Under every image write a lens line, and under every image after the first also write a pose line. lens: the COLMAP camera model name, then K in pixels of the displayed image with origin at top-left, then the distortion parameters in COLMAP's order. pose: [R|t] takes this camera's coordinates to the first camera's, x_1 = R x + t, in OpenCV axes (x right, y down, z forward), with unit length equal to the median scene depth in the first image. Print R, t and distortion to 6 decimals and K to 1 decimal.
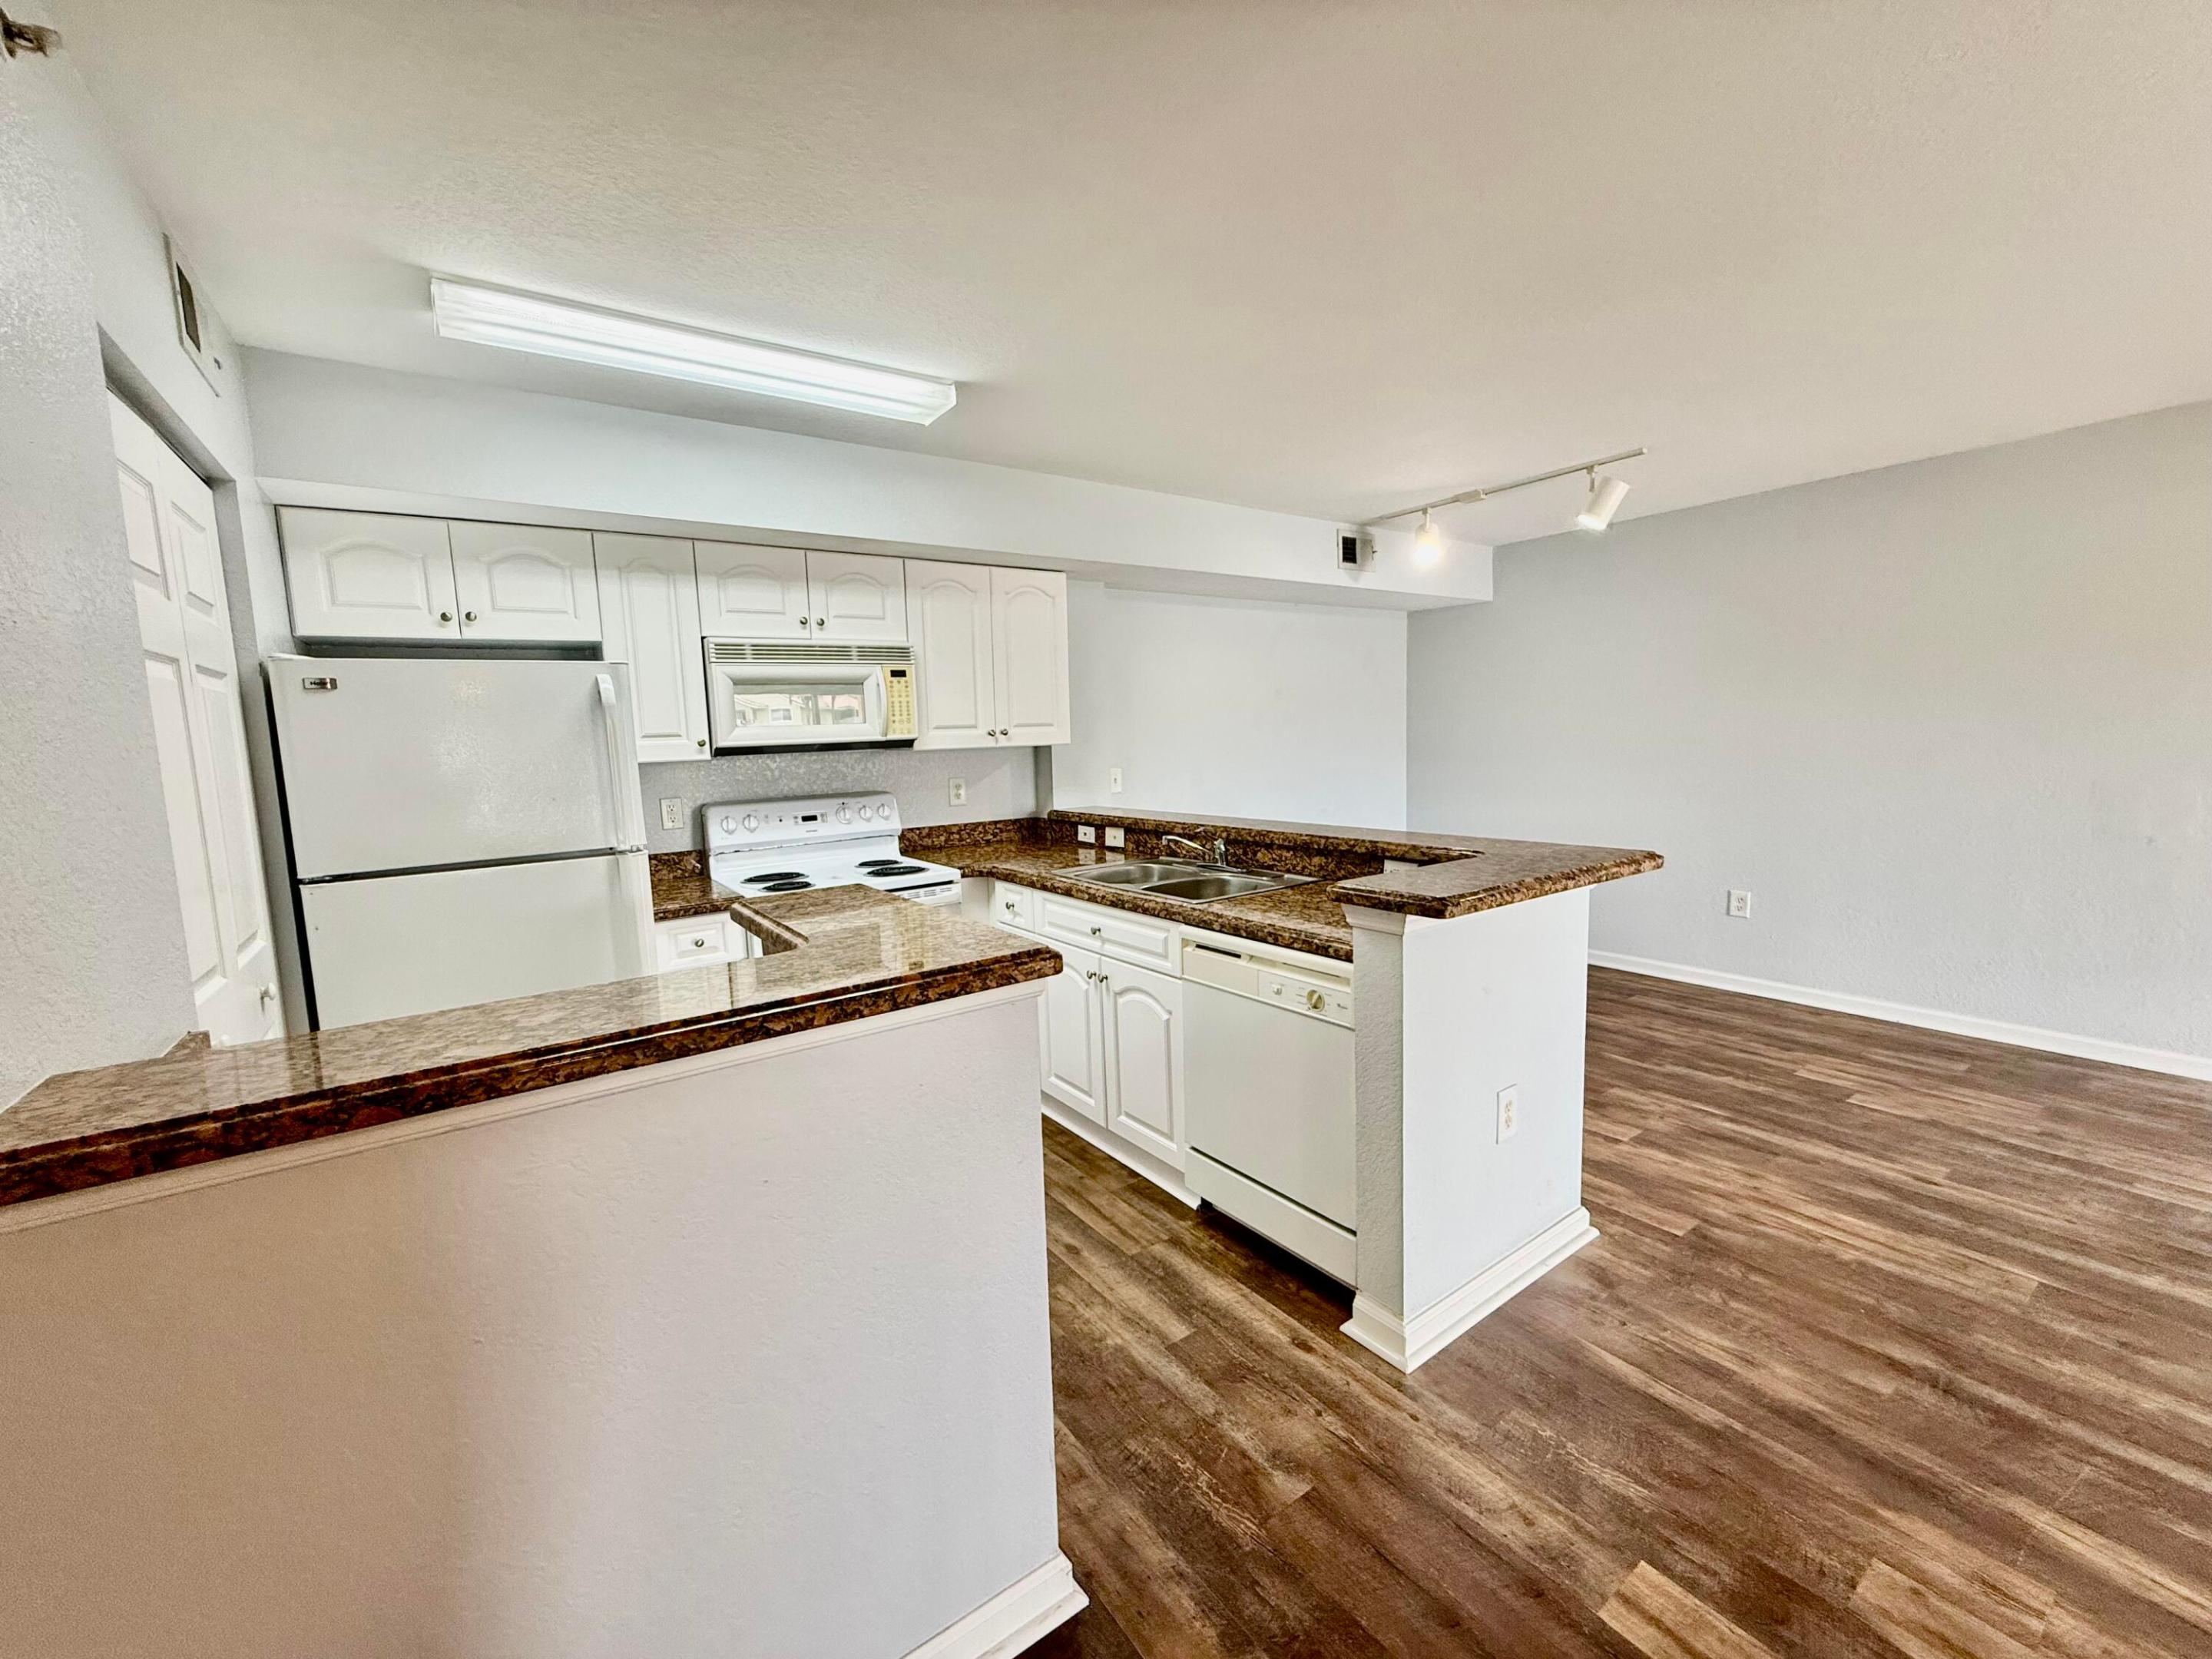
lens RADIAL K [[882.4, 0, 1097.4], [0, 882.4, 825.2], [0, 0, 1]] dist [0.001203, 0.000055]
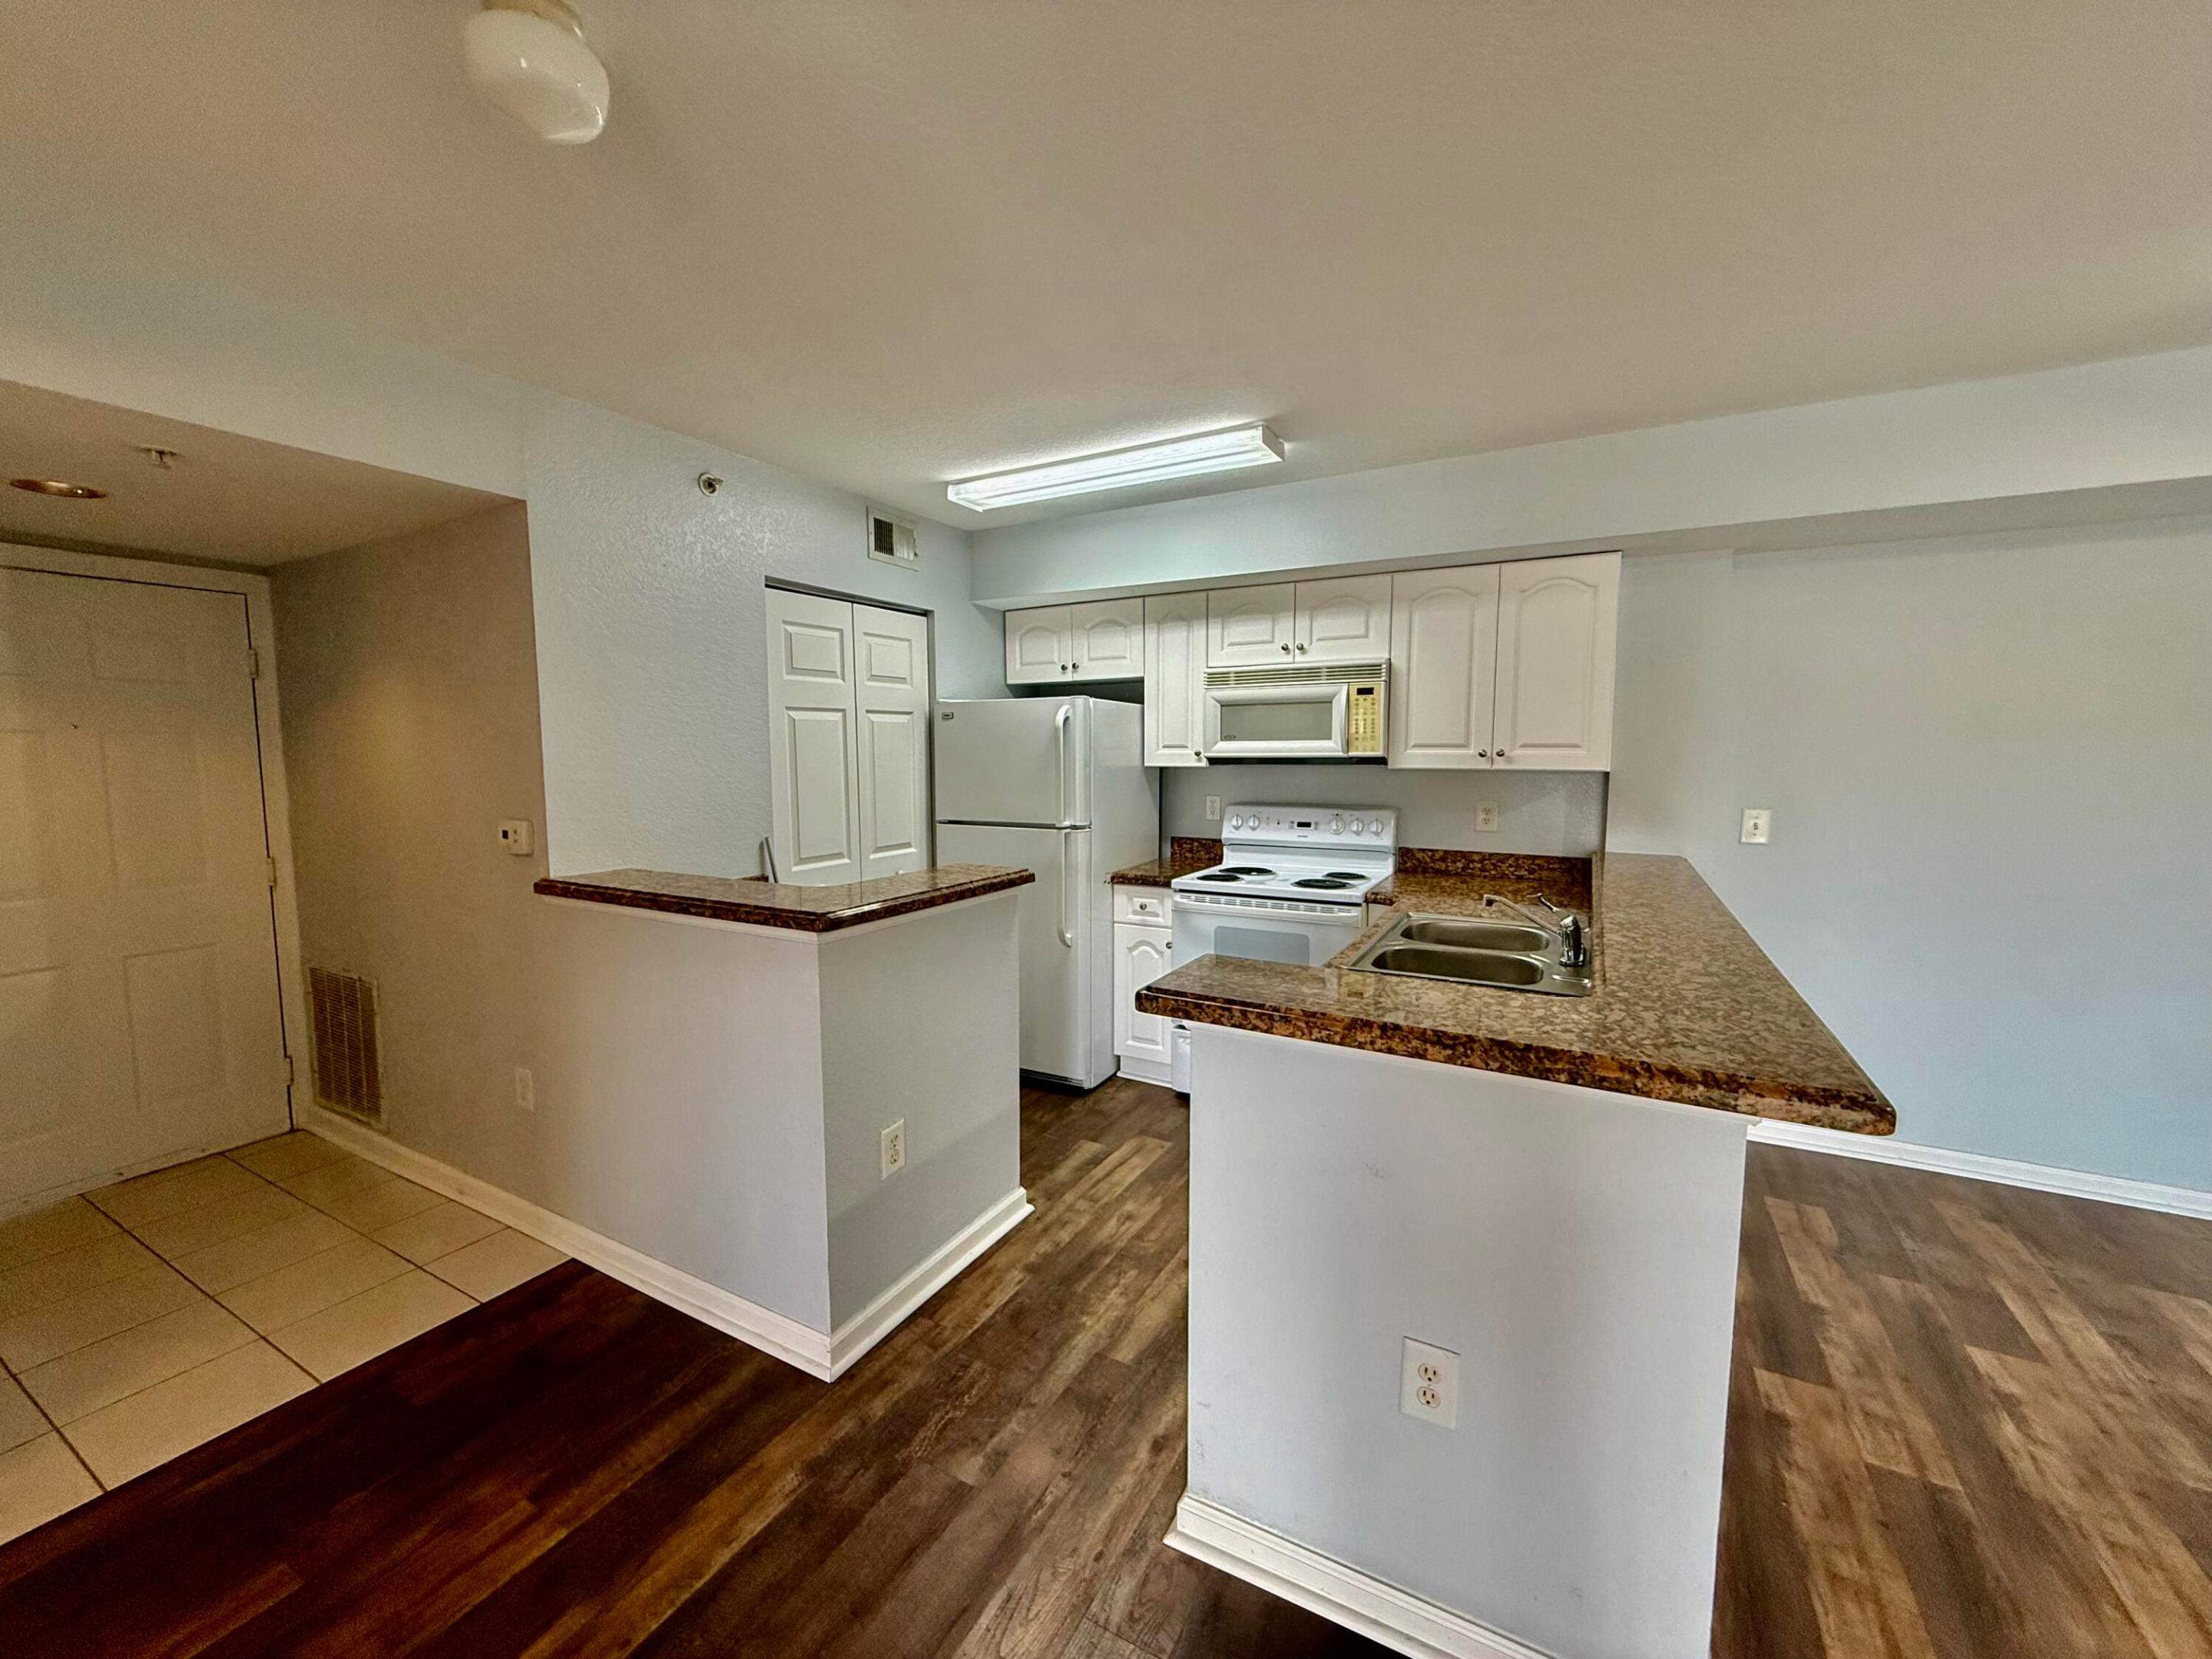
lens RADIAL K [[882.4, 0, 1097.4], [0, 882.4, 825.2], [0, 0, 1]] dist [0.001203, 0.000055]
pose [[0.433533, 0.114687, -0.893810, 0.619864], [-0.106325, 0.991450, 0.075643, -0.071749], [0.894843, 0.062241, 0.442020, 0.326807]]
